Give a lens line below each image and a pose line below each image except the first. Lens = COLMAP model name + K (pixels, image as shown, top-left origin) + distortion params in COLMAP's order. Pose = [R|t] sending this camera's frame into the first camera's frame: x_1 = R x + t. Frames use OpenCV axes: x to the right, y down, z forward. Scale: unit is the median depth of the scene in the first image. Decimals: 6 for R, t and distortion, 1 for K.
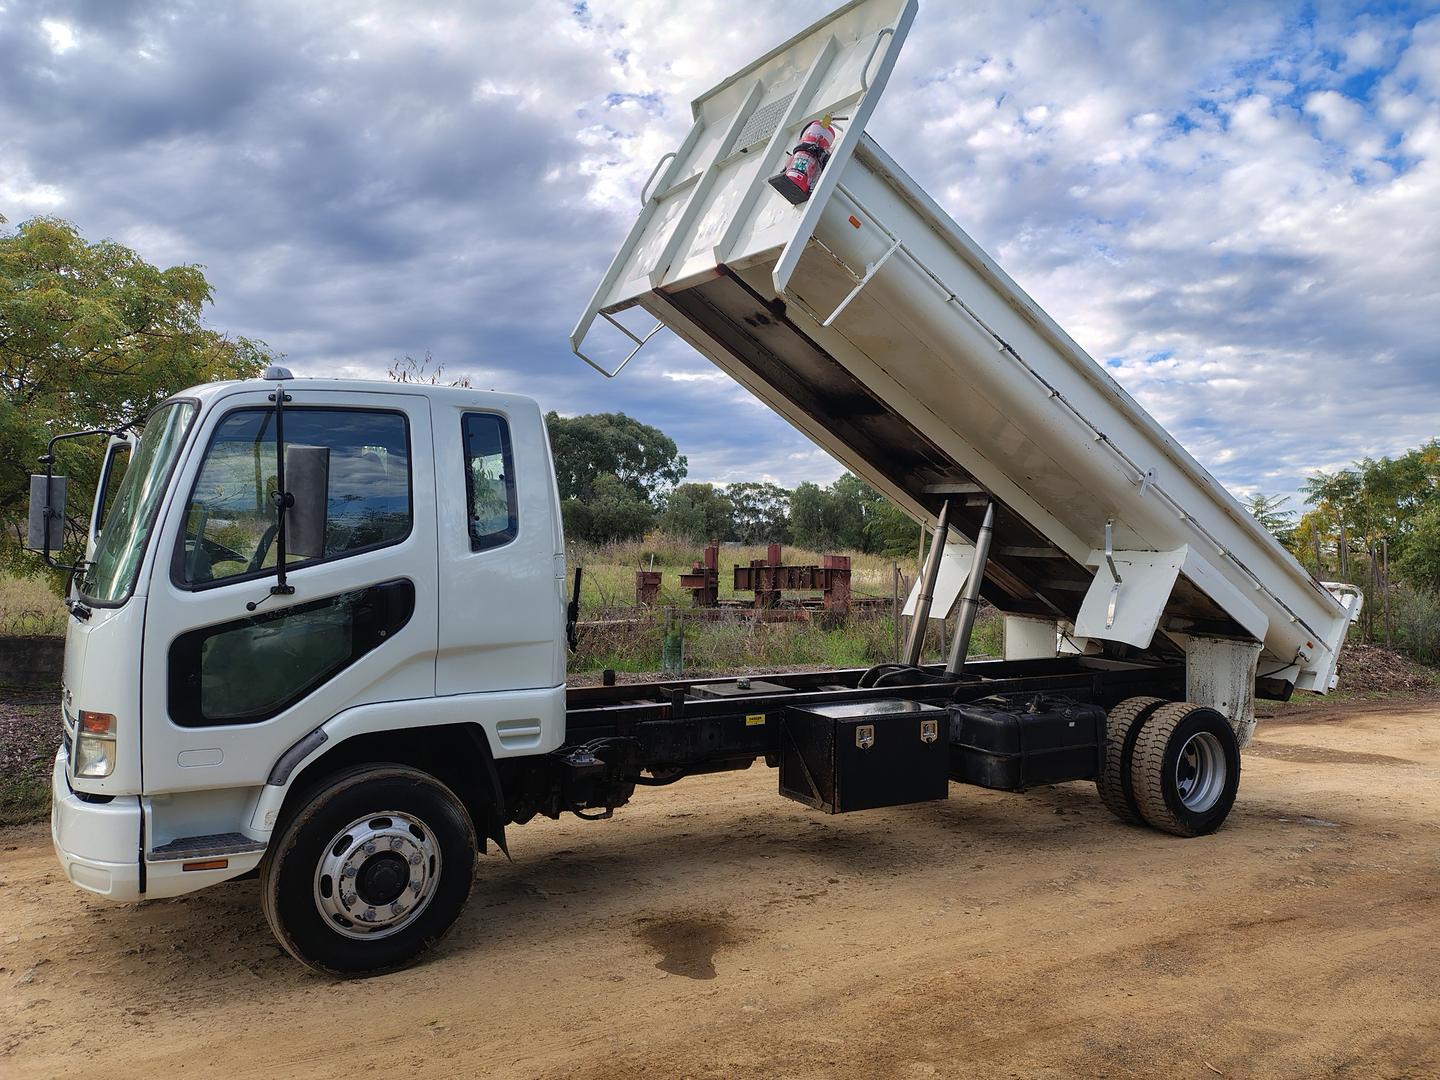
lens RADIAL K [[1100.5, 0, 720.0], [0, 1100.5, 540.0], [0, 0, 1]] dist [0.079595, -0.115318]
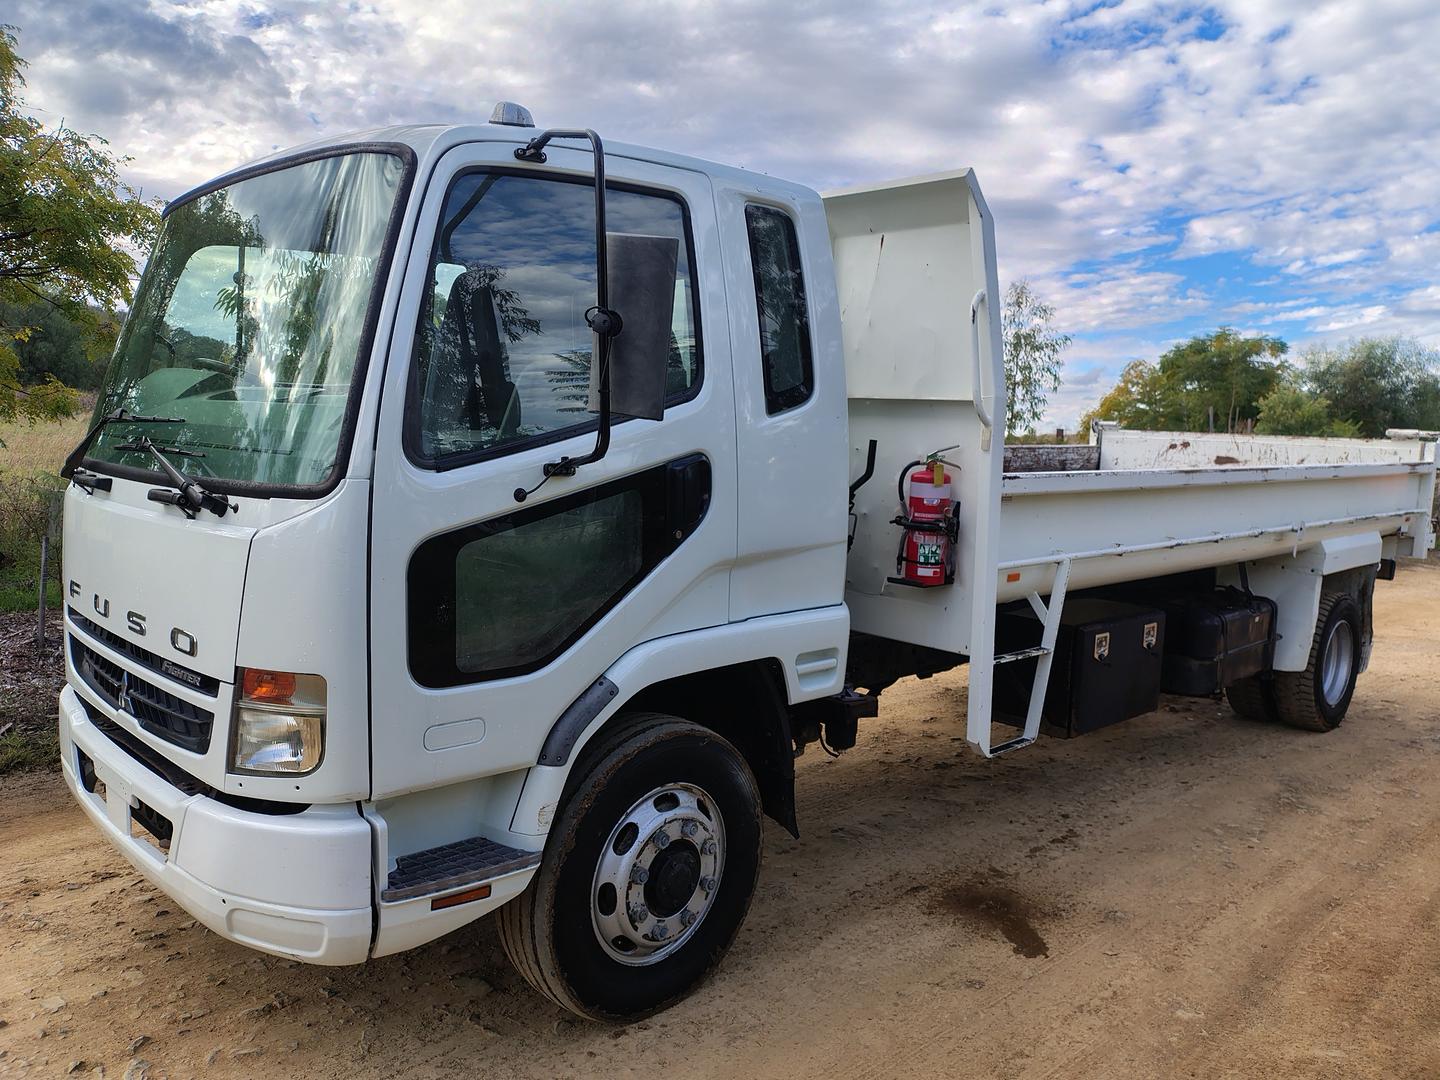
lens RADIAL K [[1110.2, 0, 750.2], [0, 1110.2, 517.9], [0, 0, 1]] dist [0.066569, -0.100090]
pose [[0.976595, -0.007732, 0.214948, -0.328546], [-0.012060, 0.995813, 0.090616, 0.010107], [-0.214748, -0.091088, 0.972413, 0.262315]]
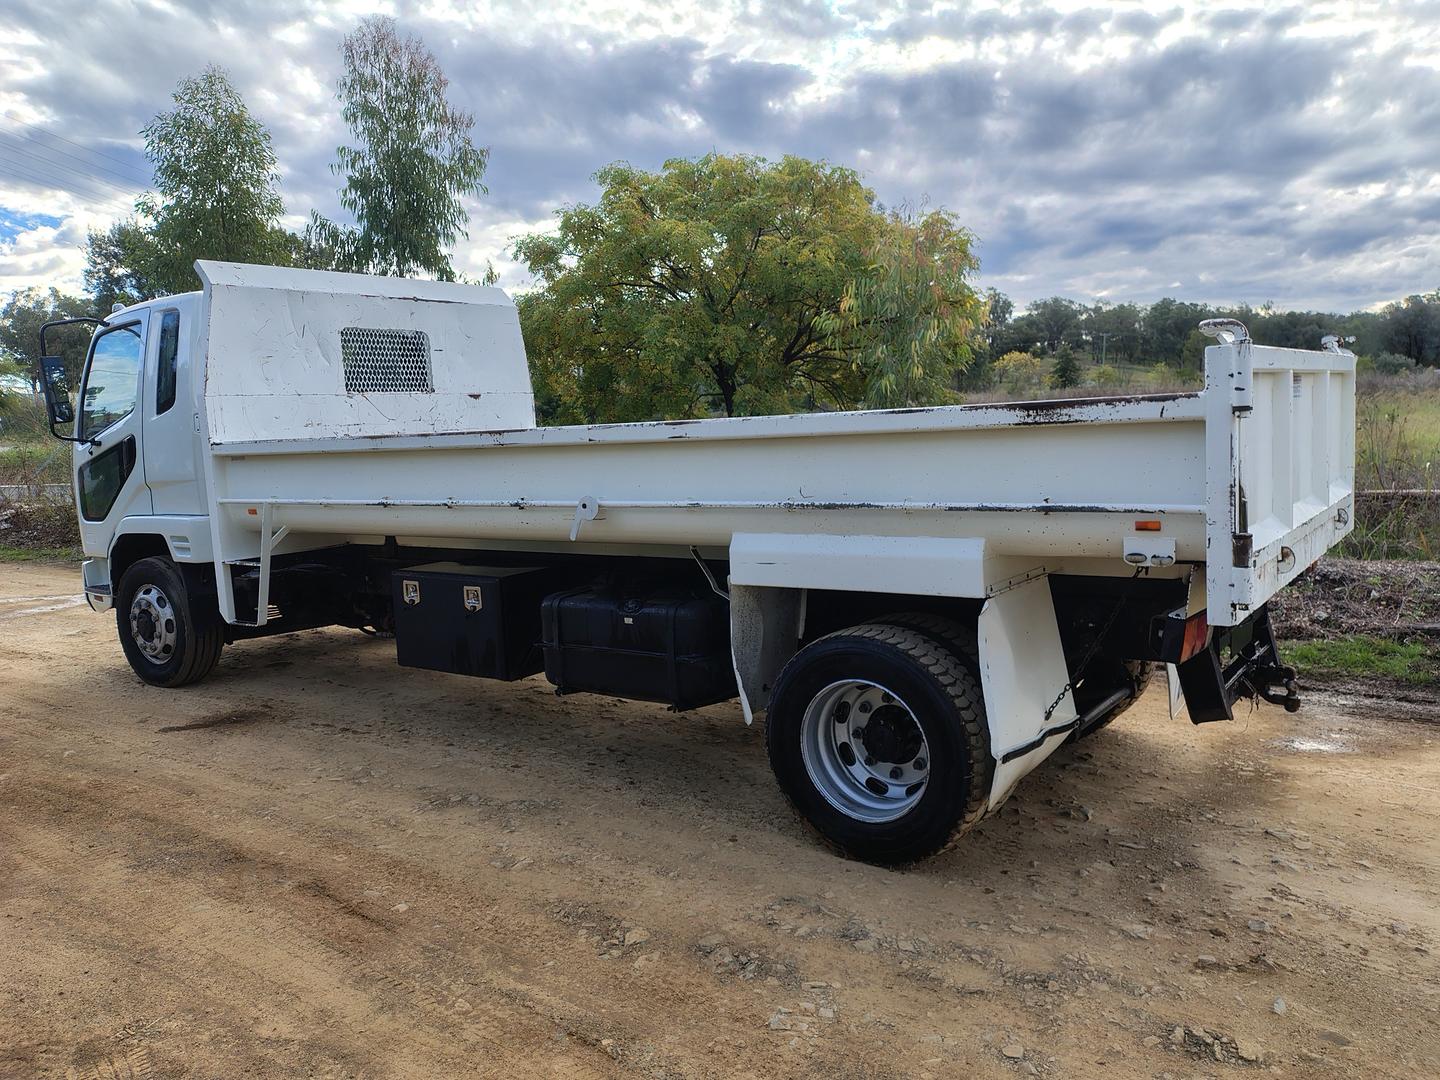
lens RADIAL K [[1130.7, 0, 721.5], [0, 1130.7, 520.7], [0, 0, 1]] dist [0.013329, 0.002303]
pose [[0.361072, 0.051281, -0.931127, 1.202158], [0.052964, 0.995747, 0.075378, 0.063410], [0.931033, -0.076534, 0.356820, 0.969942]]
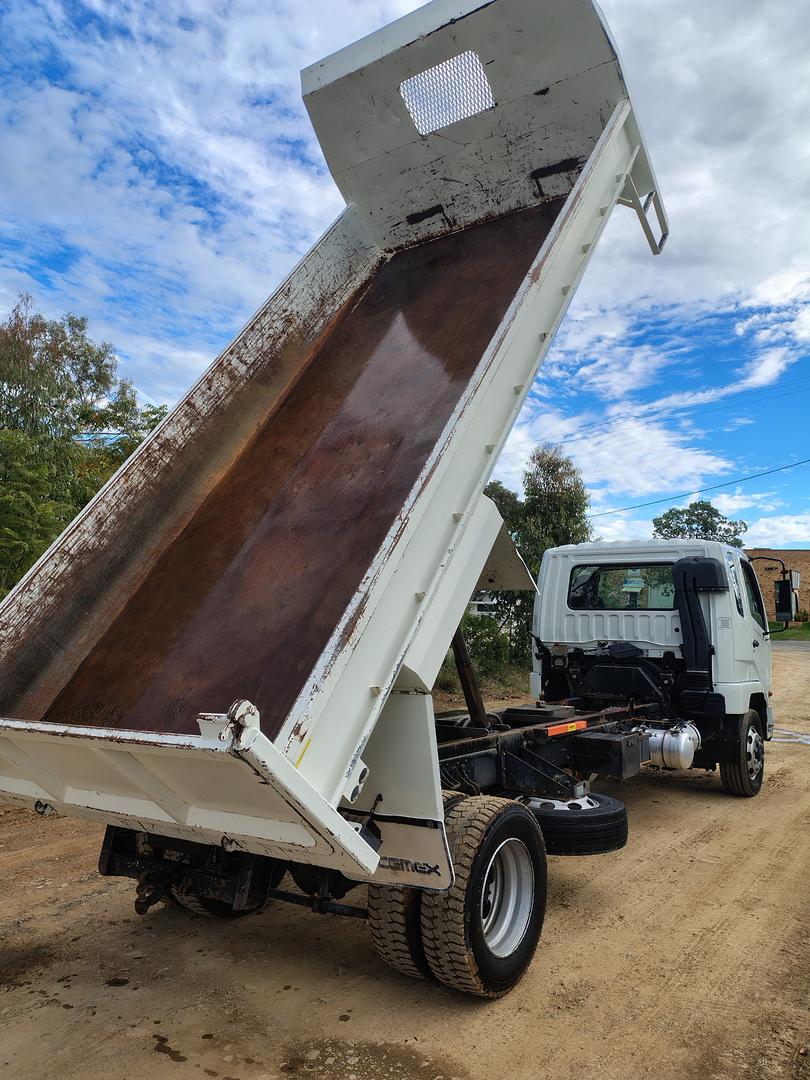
lens RADIAL K [[827.3, 0, 405.0], [0, 827.3, 540.0], [0, 0, 1]] dist [0.060871, -0.077191]
pose [[-0.924864, -0.067176, -0.374318, 0.707519], [-0.026560, 0.993282, -0.112633, 0.052115], [0.379370, -0.094229, -0.920434, 2.290057]]
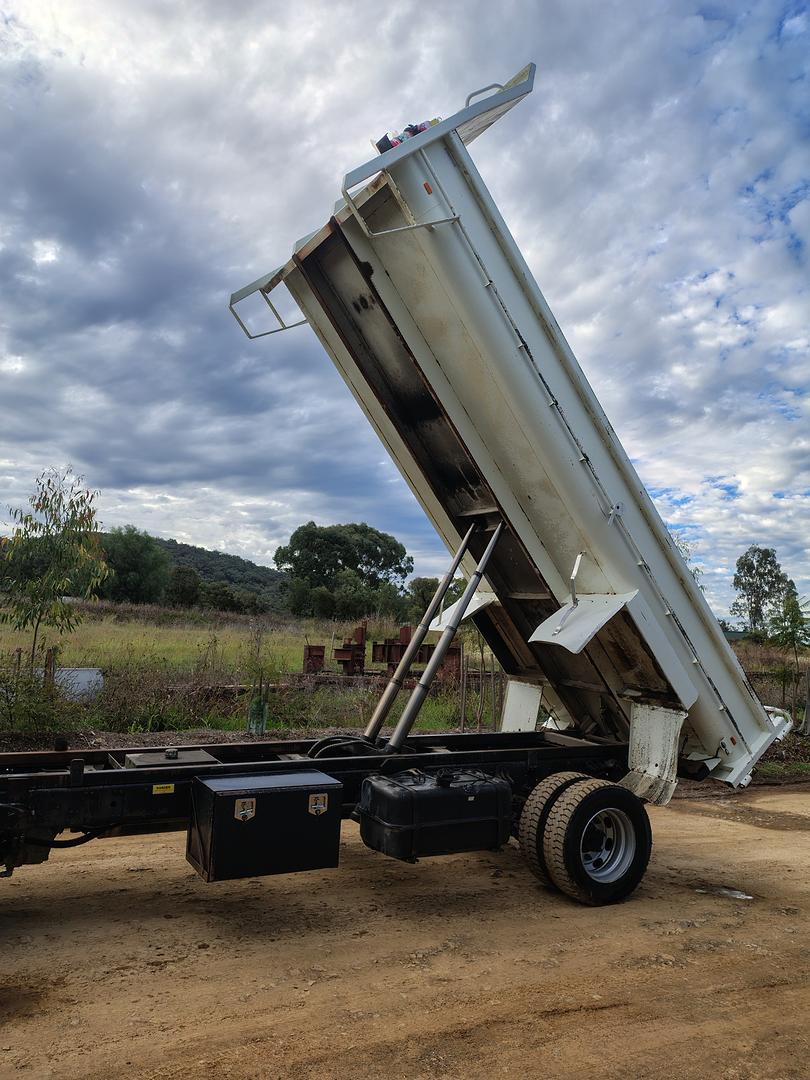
lens RADIAL K [[825.3, 0, 405.0], [0, 825.3, 540.0], [0, 0, 1]] dist [0.079595, -0.115318]
pose [[0.998311, 0.019920, -0.054574, 0.352633], [-0.025100, 0.995070, -0.095943, -0.011341], [0.052394, 0.097151, 0.993890, 0.177275]]
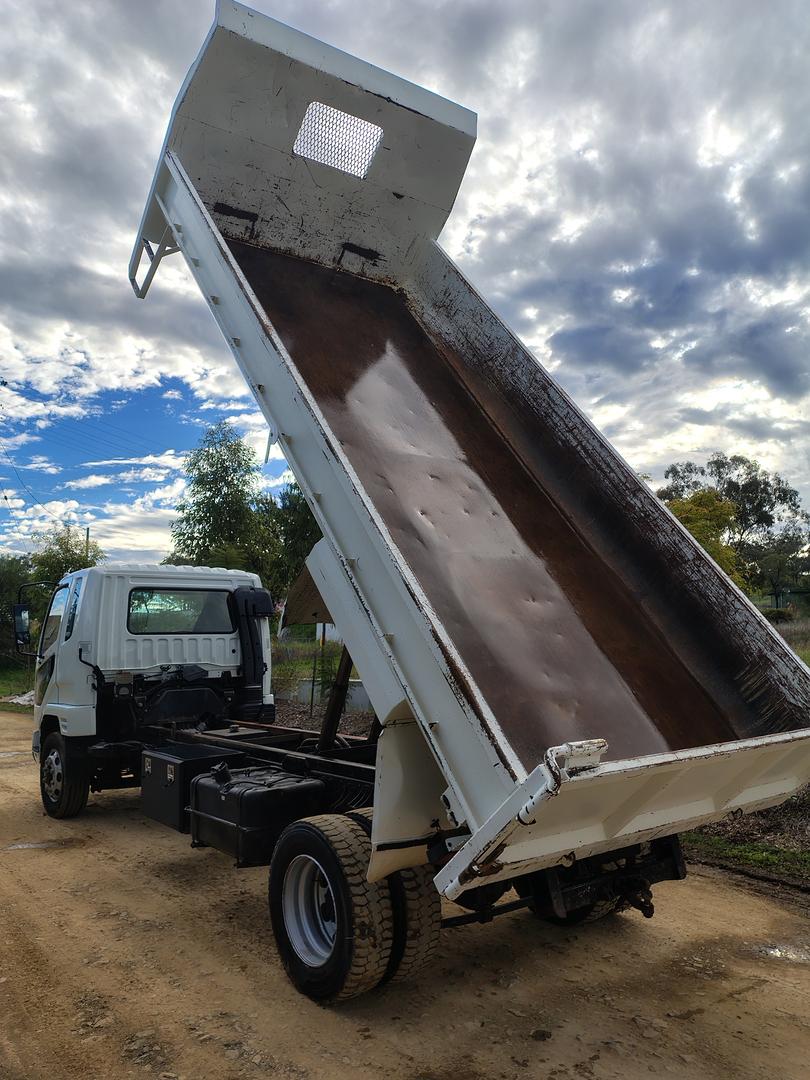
lens RADIAL K [[832.7, 0, 405.0], [0, 832.7, 540.0], [0, 0, 1]] dist [0.066569, -0.100090]
pose [[0.077898, -0.138522, -0.987291, 1.363705], [0.024065, 0.990273, -0.137042, 0.048548], [0.996671, -0.013084, 0.080474, 1.334496]]
